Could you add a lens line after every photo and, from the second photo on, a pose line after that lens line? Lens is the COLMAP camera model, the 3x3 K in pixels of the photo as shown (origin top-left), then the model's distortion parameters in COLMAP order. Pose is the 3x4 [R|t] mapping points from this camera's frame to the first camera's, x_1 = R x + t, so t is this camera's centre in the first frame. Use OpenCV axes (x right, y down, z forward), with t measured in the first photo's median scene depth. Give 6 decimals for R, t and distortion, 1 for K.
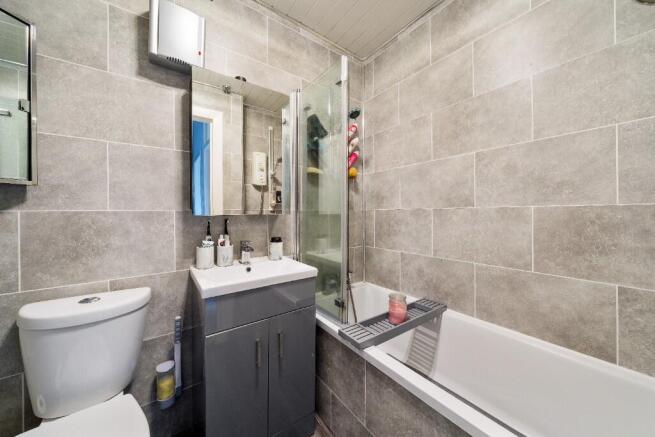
lens RADIAL K [[223.6, 0, 328.9], [0, 223.6, 212.1], [0, 0, 1]] dist [-0.009441, -0.000001]
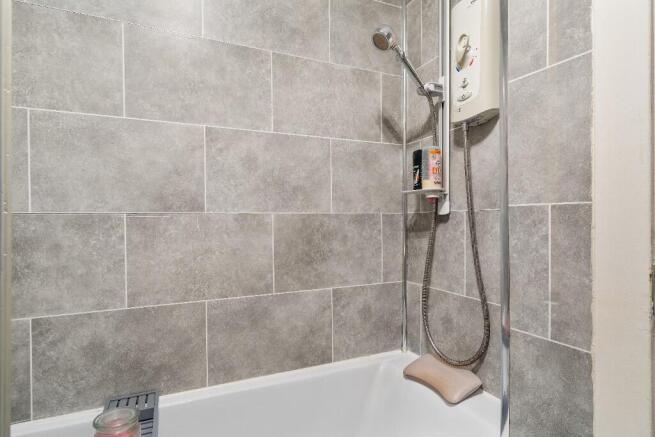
lens RADIAL K [[379.5, 0, 327.5], [0, 379.5, 218.5], [0, 0, 1]] dist [-0.000880, 0.000398]
pose [[0.175306, 0.007143, 0.984488, -0.416138], [0.001398, 0.999971, -0.007504, 0.005321], [-0.984513, 0.002691, 0.175291, 0.559187]]
